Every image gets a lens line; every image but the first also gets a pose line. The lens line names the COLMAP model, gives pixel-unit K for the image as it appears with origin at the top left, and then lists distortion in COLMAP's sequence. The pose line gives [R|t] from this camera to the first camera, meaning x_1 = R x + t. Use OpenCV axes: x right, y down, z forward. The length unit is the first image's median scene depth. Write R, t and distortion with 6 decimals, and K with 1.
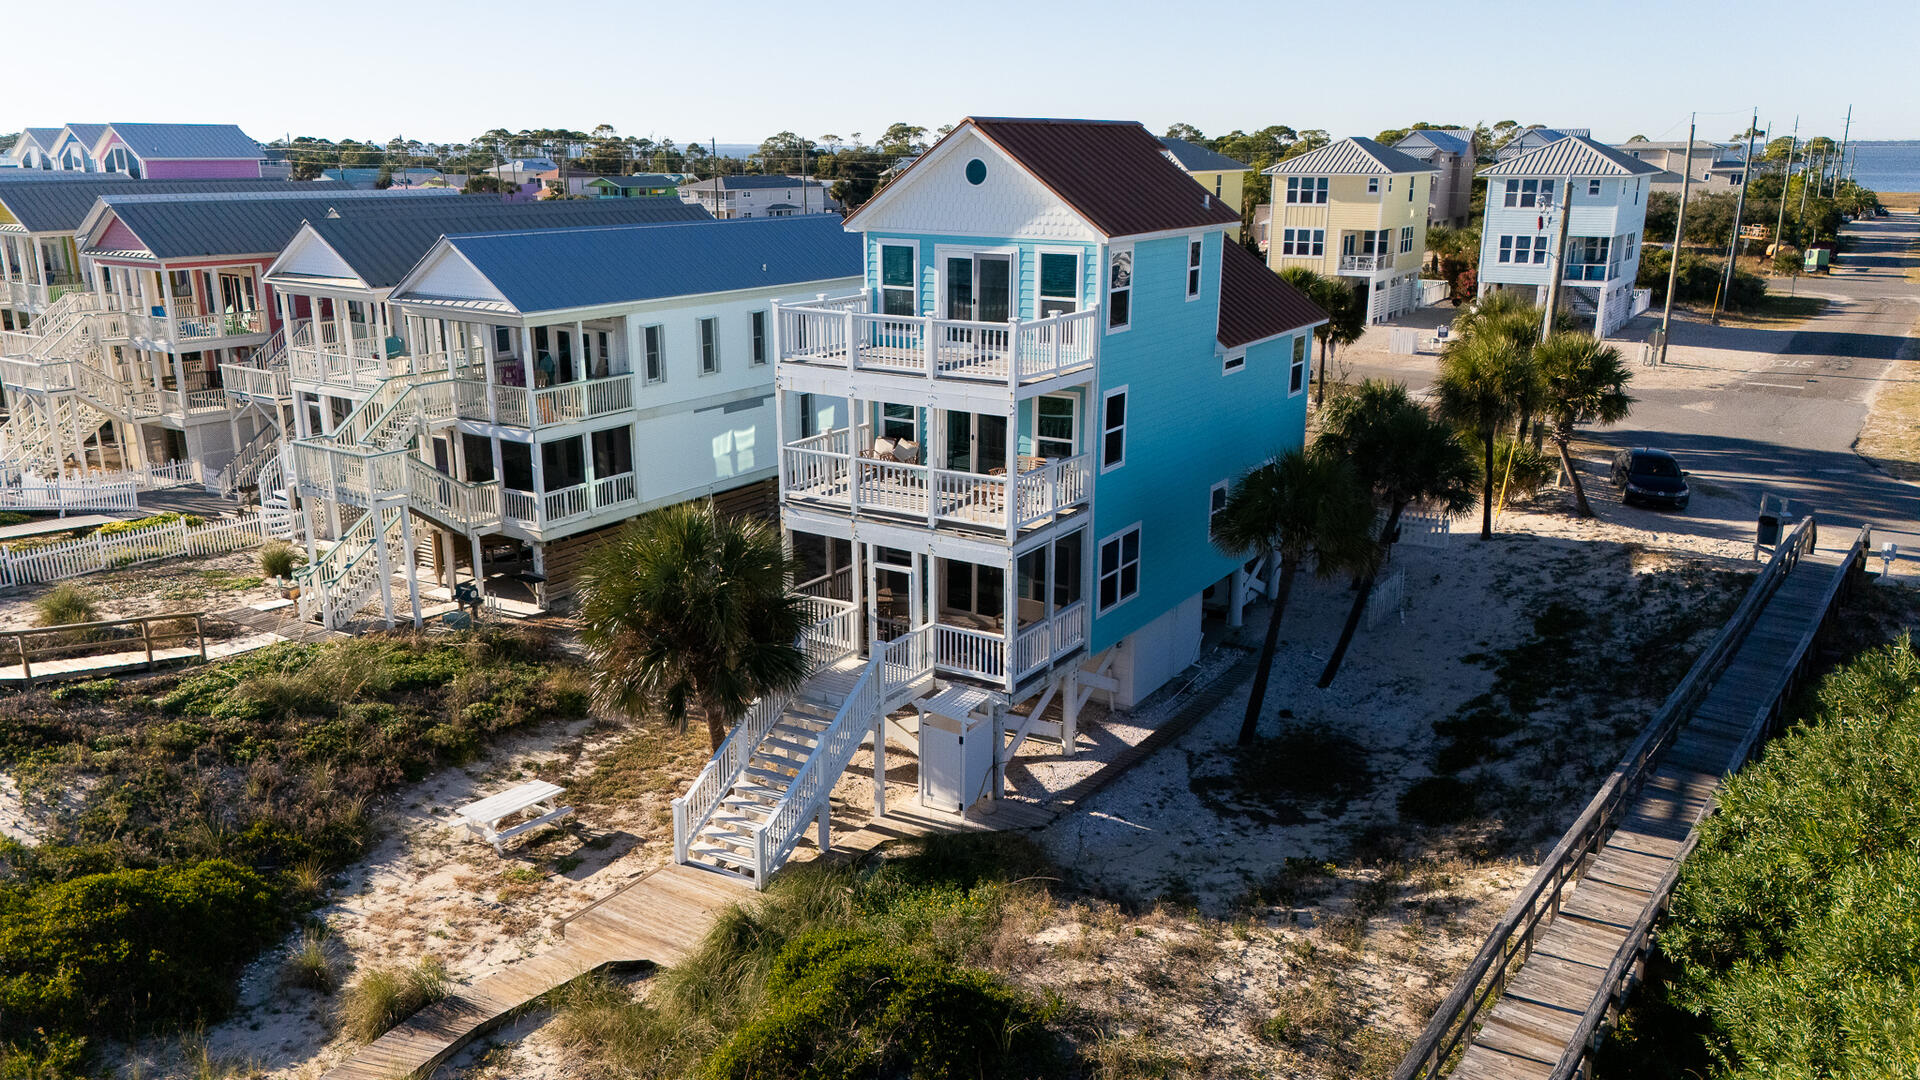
lens RADIAL K [[1399.9, 0, 967.3], [0, 1399.9, 539.7], [0, 0, 1]] dist [0.079176, -0.070307]
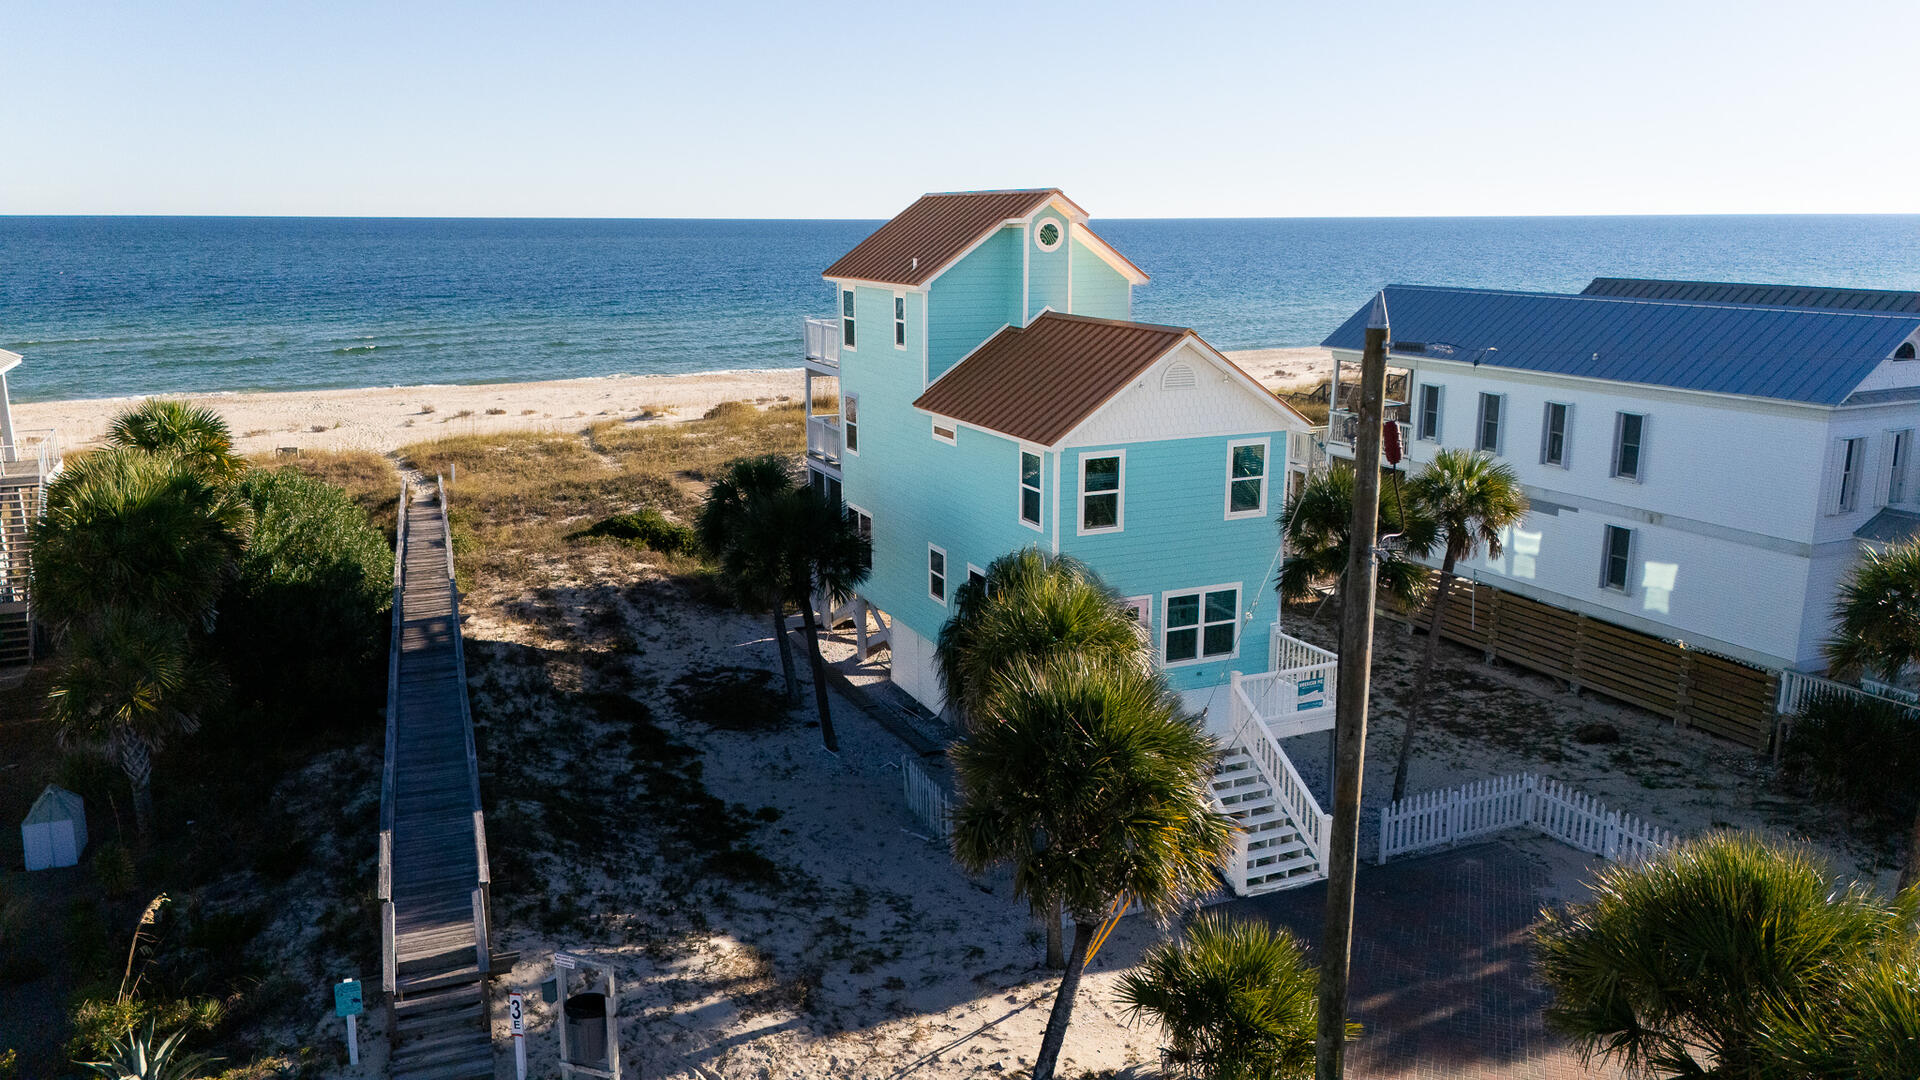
lens RADIAL K [[1399.9, 0, 967.3], [0, 1399.9, 539.7], [0, 0, 1]] dist [0.079176, -0.070307]
pose [[-0.535878, 0.184864, -0.823808, 1.081466], [-0.226561, 0.908462, 0.351236, -0.438156], [0.813330, 0.374862, -0.444942, 1.601855]]
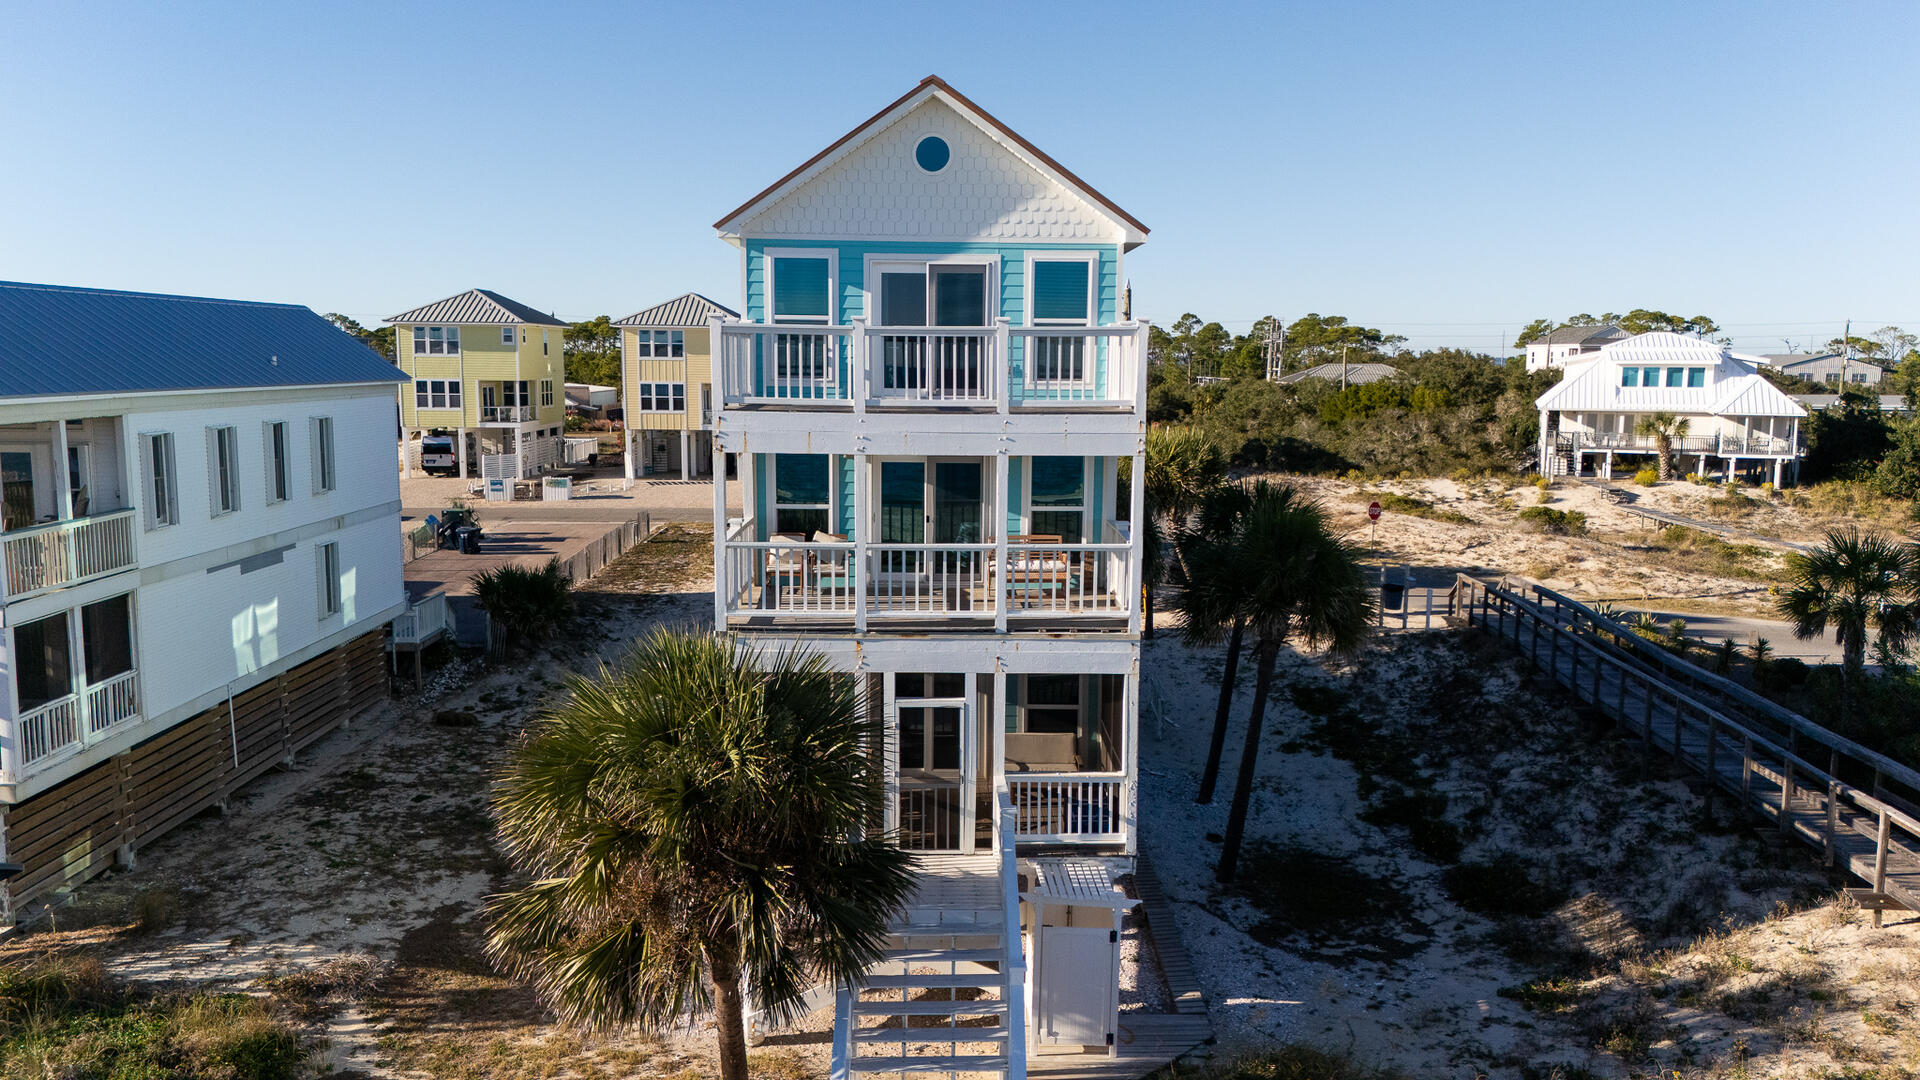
lens RADIAL K [[1399.9, 0, 967.3], [0, 1399.9, 539.7], [0, 0, 1]] dist [0.079176, -0.070307]
pose [[0.833193, -0.067748, 0.548817, -0.359243], [0.142783, 0.985169, -0.095154, 0.008287], [-0.534231, 0.157644, 0.830509, 0.375427]]
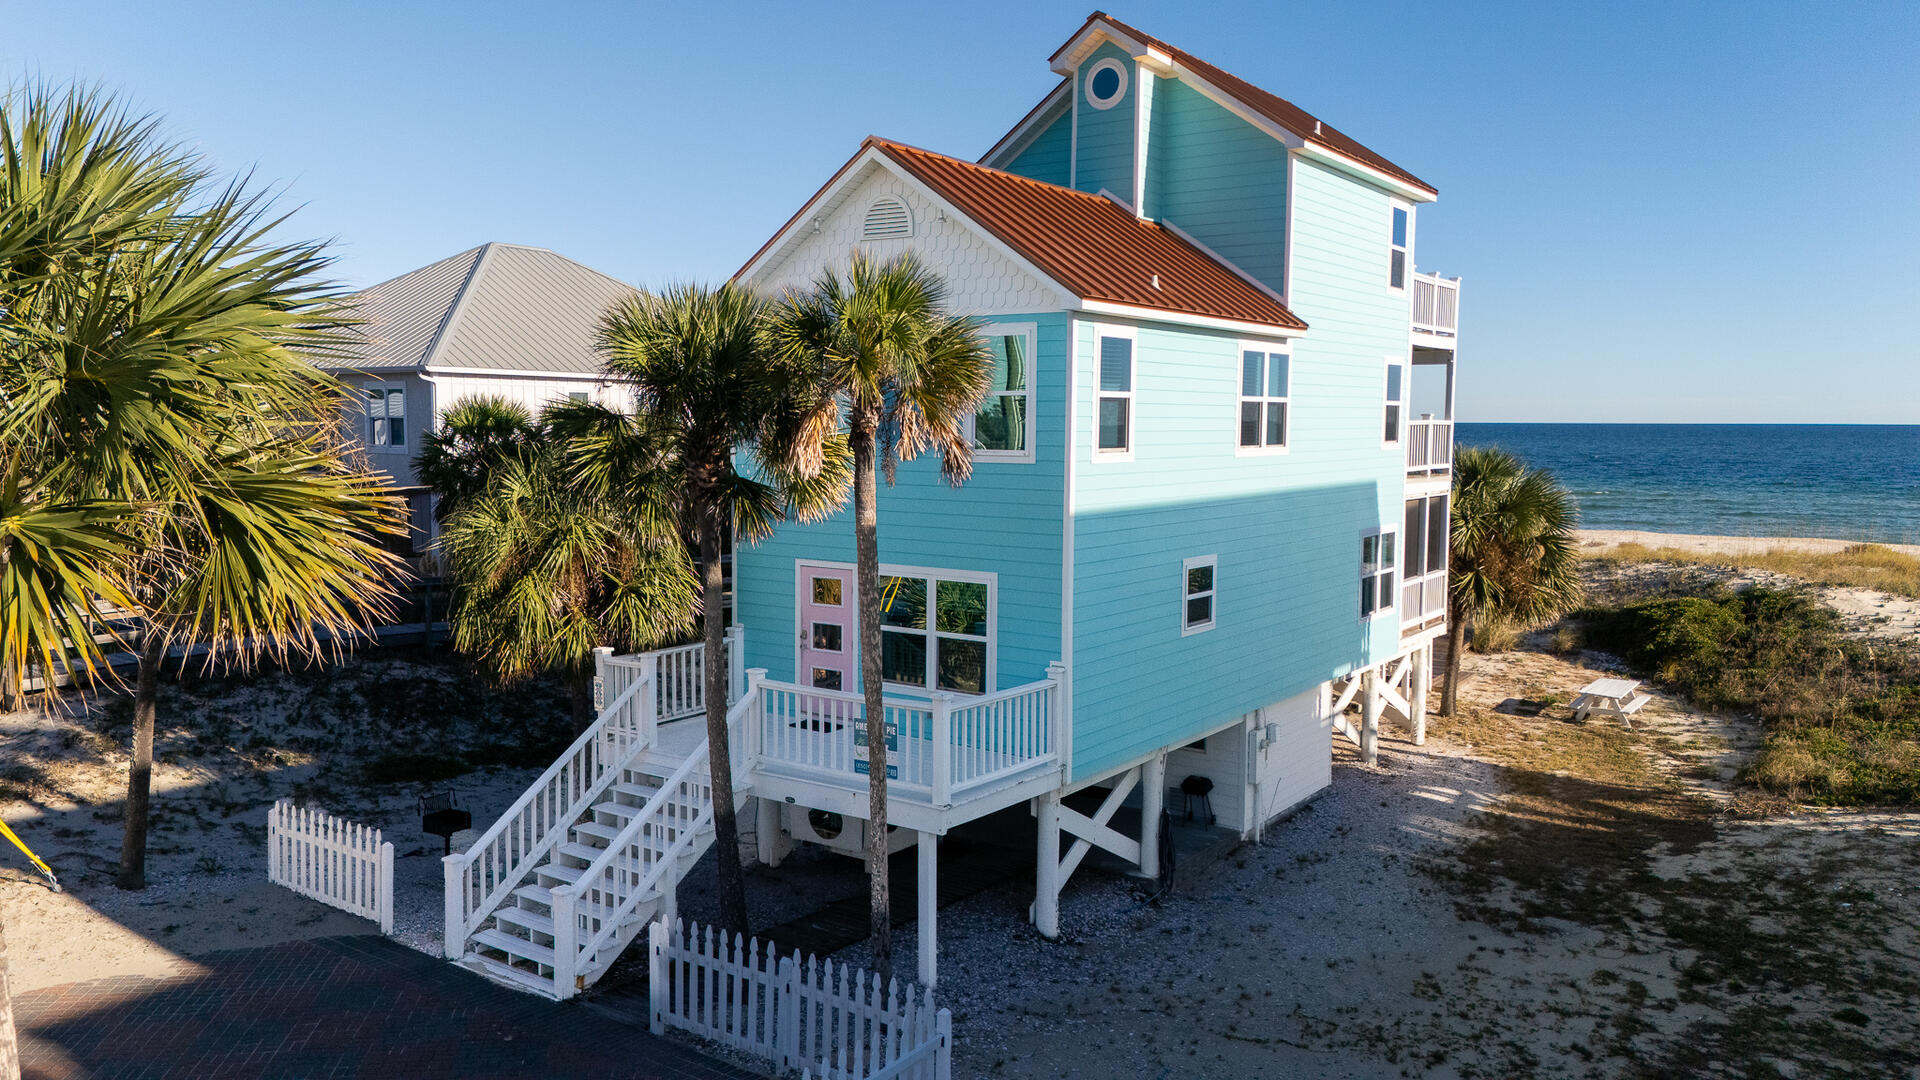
lens RADIAL K [[1399.9, 0, 967.3], [0, 1399.9, 539.7], [0, 0, 1]] dist [0.079176, -0.070307]
pose [[-0.998683, -0.012697, 0.049718, 0.157595], [0.005587, 0.936232, 0.351339, -0.324086], [-0.051008, 0.351154, -0.934927, 1.863026]]
